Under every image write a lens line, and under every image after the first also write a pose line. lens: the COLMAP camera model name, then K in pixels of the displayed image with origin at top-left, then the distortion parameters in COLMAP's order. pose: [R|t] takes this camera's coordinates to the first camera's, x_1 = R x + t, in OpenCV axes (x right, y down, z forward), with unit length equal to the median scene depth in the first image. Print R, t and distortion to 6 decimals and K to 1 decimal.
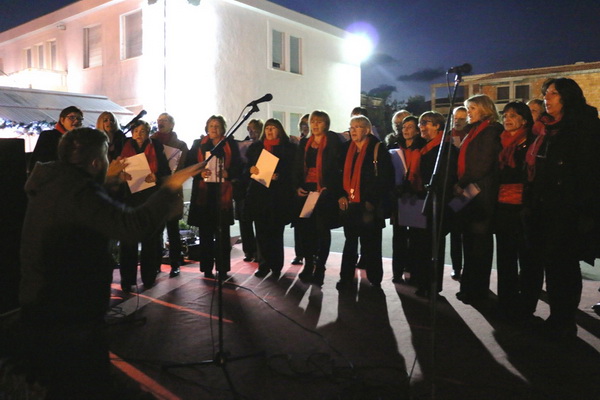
lens RADIAL K [[499.6, 0, 300.0], [0, 499.6, 200.0], [0, 0, 1]] dist [-0.014152, -0.000891]
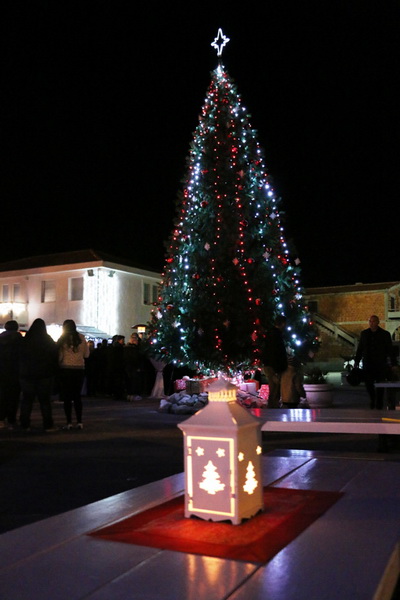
lens RADIAL K [[604.7, 0, 200.0], [0, 604.7, 300.0], [0, 0, 1]] dist [0.002898, 0.000126]
pose [[0.990677, 0.023001, 0.134274, -0.153477], [0.001413, 0.983856, -0.178959, 0.125339], [-0.136222, 0.177480, 0.974651, -1.241225]]
